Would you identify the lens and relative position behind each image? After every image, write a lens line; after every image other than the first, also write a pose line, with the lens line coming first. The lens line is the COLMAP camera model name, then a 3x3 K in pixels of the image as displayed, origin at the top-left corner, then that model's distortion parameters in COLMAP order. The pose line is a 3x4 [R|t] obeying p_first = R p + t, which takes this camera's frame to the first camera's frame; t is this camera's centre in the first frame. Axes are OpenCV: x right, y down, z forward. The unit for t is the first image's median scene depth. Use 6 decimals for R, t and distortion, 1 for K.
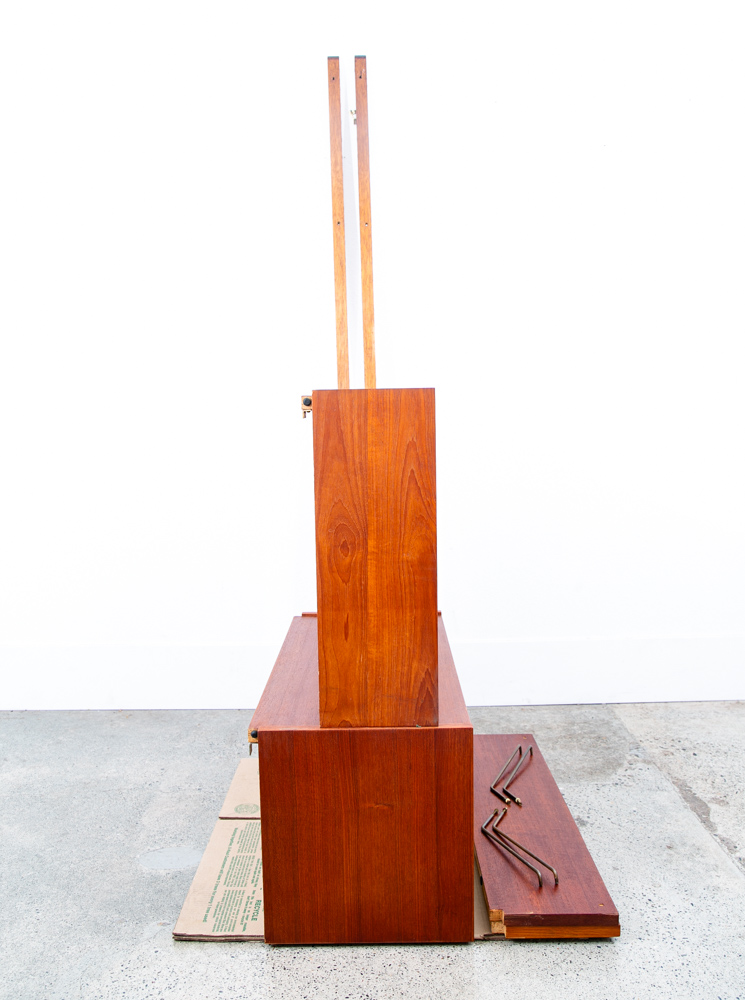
lens RADIAL K [[915.9, 0, 370.7], [0, 915.9, 473.7], [0, 0, 1]] dist [-0.024960, 0.019504]
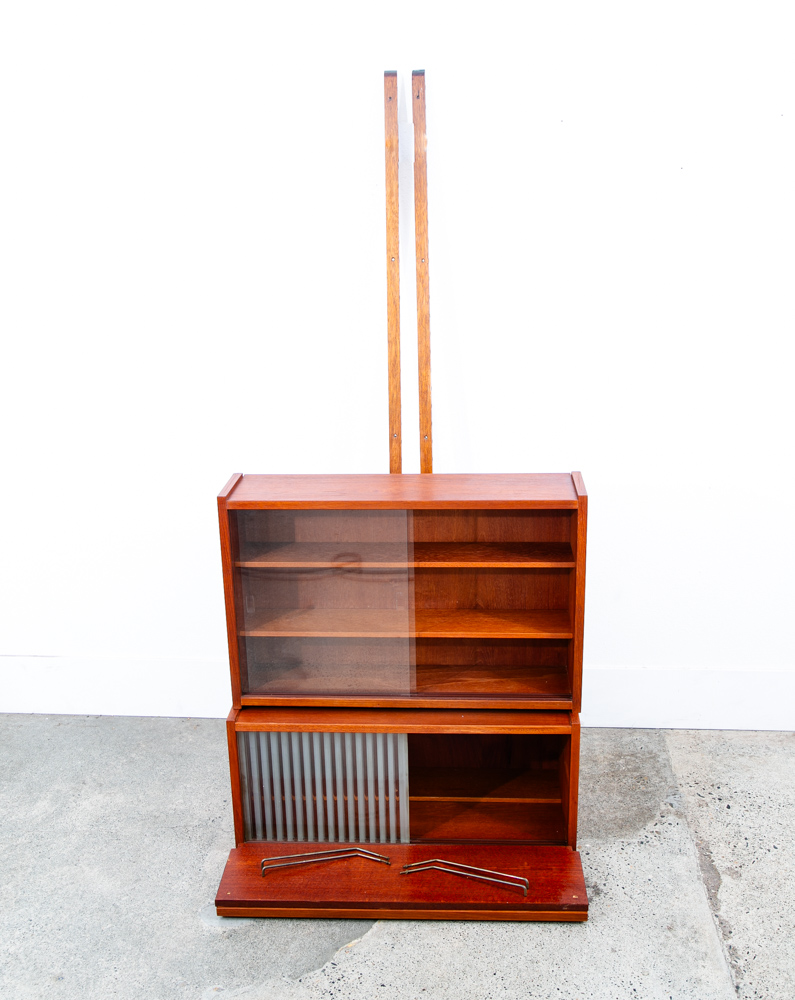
lens RADIAL K [[1079.8, 0, 397.5], [0, 1079.8, 500.0], [0, 0, 1]] dist [0.003041, 0.029428]
pose [[0.995690, 0.017668, -0.091042, 0.091802], [0.003643, 0.973476, 0.228760, -0.333220], [0.092669, -0.228105, 0.969216, -0.155454]]
